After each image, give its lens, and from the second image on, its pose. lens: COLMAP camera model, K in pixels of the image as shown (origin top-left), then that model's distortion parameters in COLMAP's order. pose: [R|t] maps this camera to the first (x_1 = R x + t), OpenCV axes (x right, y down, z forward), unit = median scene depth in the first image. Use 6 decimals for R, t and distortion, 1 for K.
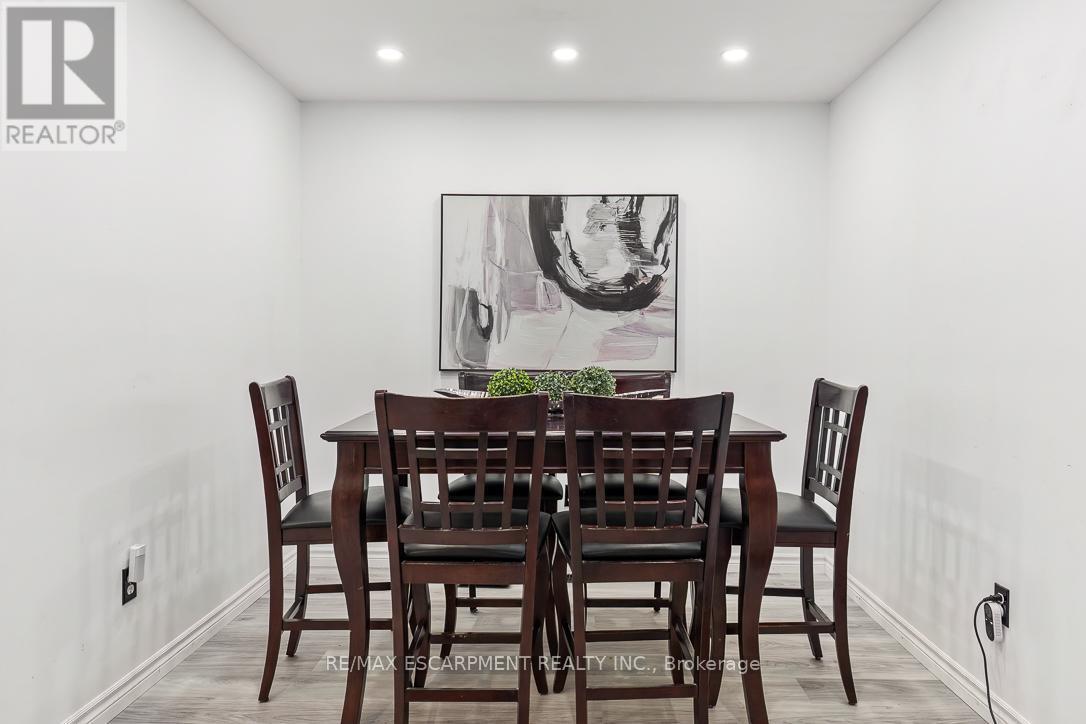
lens RADIAL K [[679.5, 0, 469.3], [0, 679.5, 348.5], [0, 0, 1]] dist [-0.003387, -0.001445]
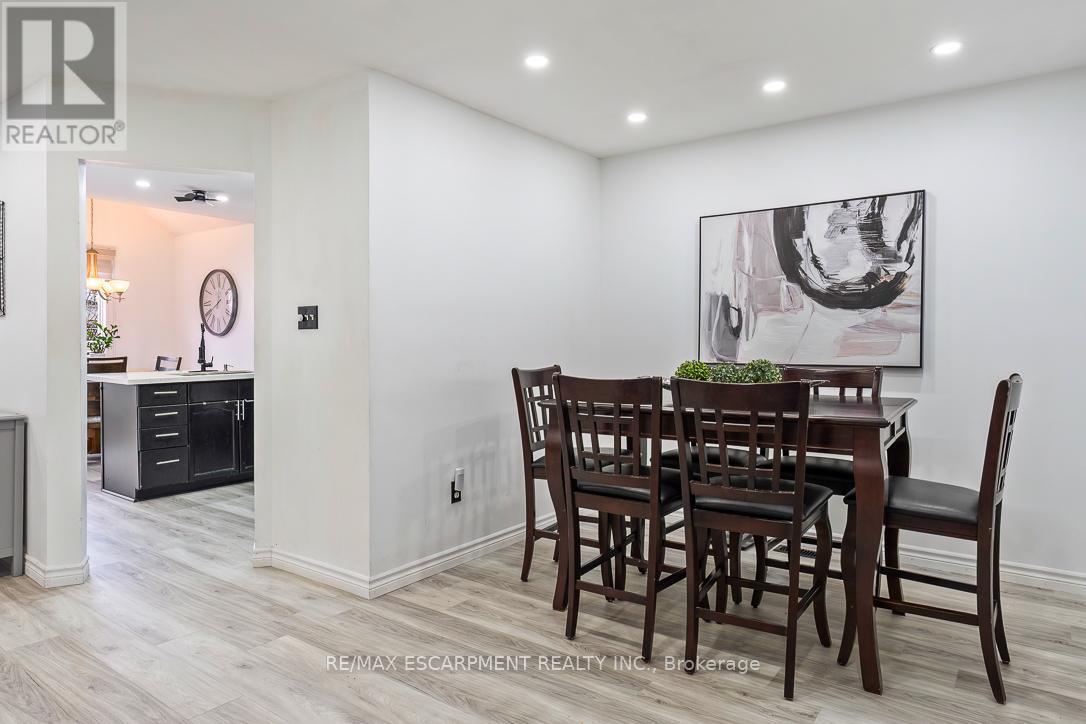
lens RADIAL K [[679.5, 0, 549.0], [0, 679.5, 353.0], [0, 0, 1]] dist [-0.003387, -0.001445]
pose [[0.813007, 0.000946, -0.582253, 0.440705], [0.003160, 0.999977, 0.006037, 0.005071], [0.582245, -0.006748, 0.812985, -0.132269]]
